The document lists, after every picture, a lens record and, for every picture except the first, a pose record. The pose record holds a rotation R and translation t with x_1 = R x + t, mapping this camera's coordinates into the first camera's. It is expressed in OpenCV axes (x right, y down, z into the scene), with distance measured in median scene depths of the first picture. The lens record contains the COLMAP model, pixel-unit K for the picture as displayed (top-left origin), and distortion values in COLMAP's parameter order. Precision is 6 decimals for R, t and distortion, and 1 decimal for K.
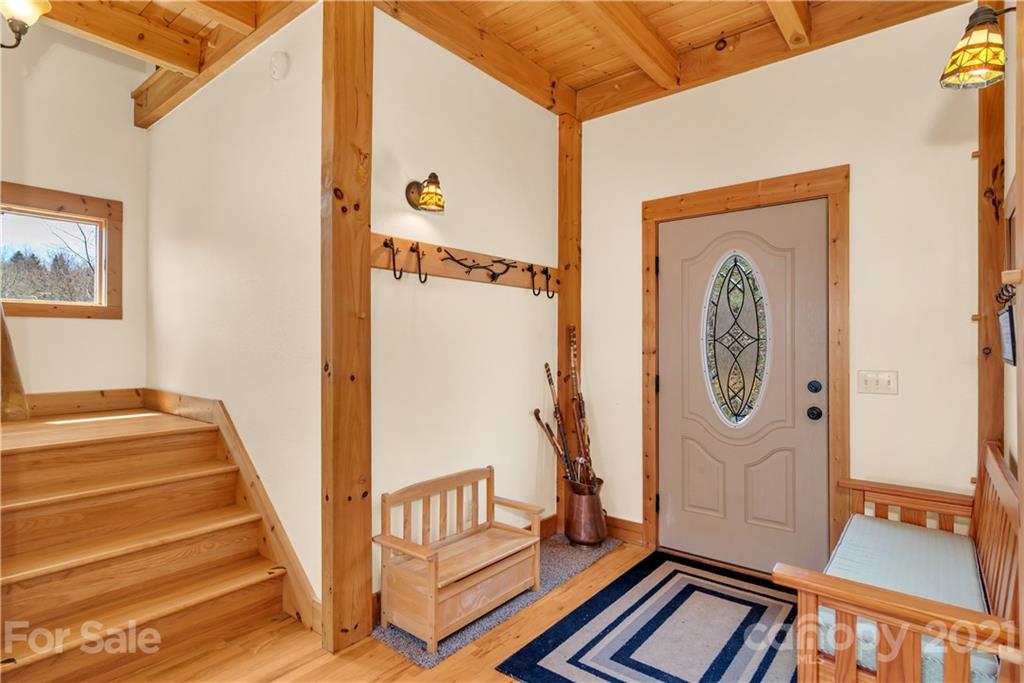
lens RADIAL K [[536.1, 0, 512.3], [0, 536.1, 343.0], [0, 0, 1]] dist [0.013164, -0.002232]
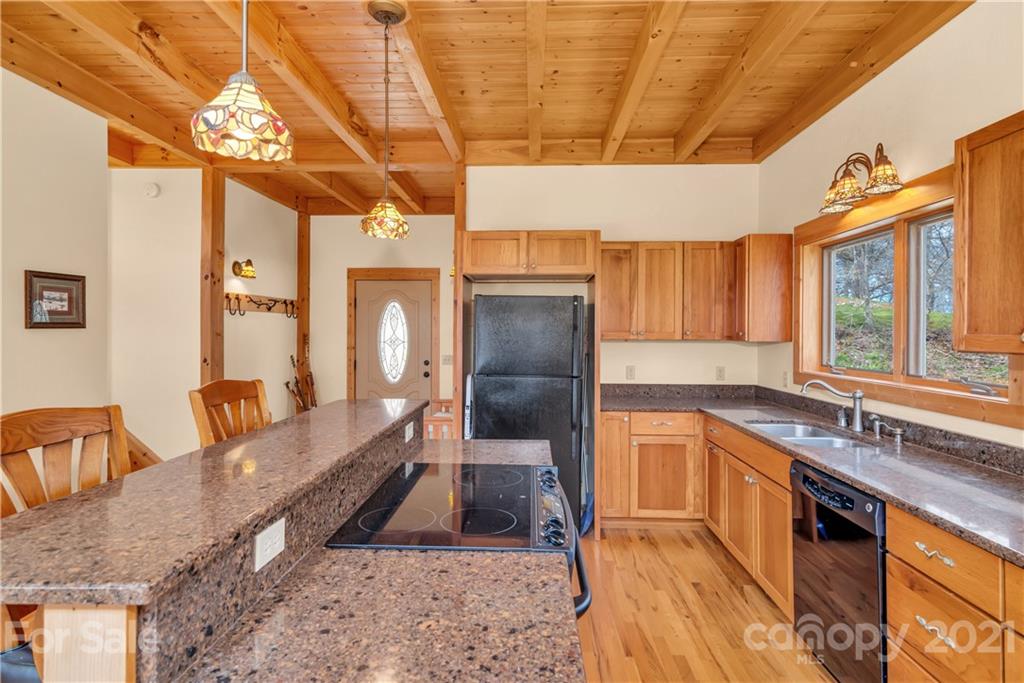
lens RADIAL K [[536.1, 0, 514.1], [0, 536.1, 329.8], [0, 0, 1]] dist [0.013164, -0.002232]
pose [[0.808235, 0.003960, 0.588847, -0.449886], [-0.005770, 0.999983, 0.001195, -0.060072], [-0.588832, -0.004364, 0.808243, -0.992847]]
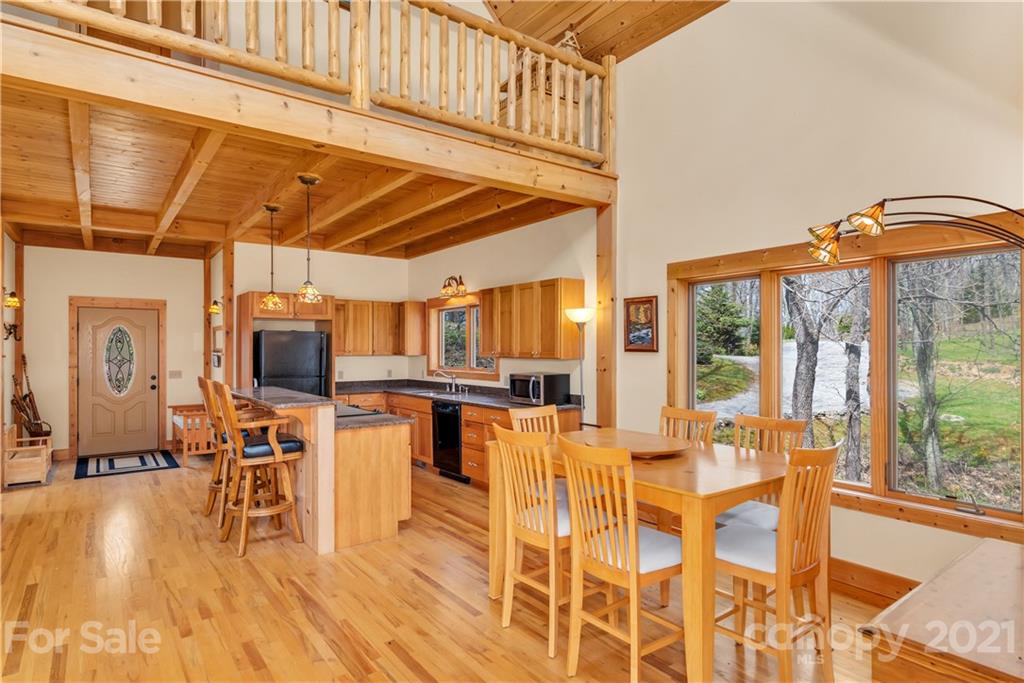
lens RADIAL K [[571.3, 0, 512.7], [0, 571.3, 343.5], [0, 0, 1]] dist [0.001088, -0.000406]
pose [[0.265810, 0.005408, 0.964010, -1.675280], [-0.000948, 0.999985, -0.005349, -0.075772], [-0.964025, 0.000508, 0.265812, -1.470051]]
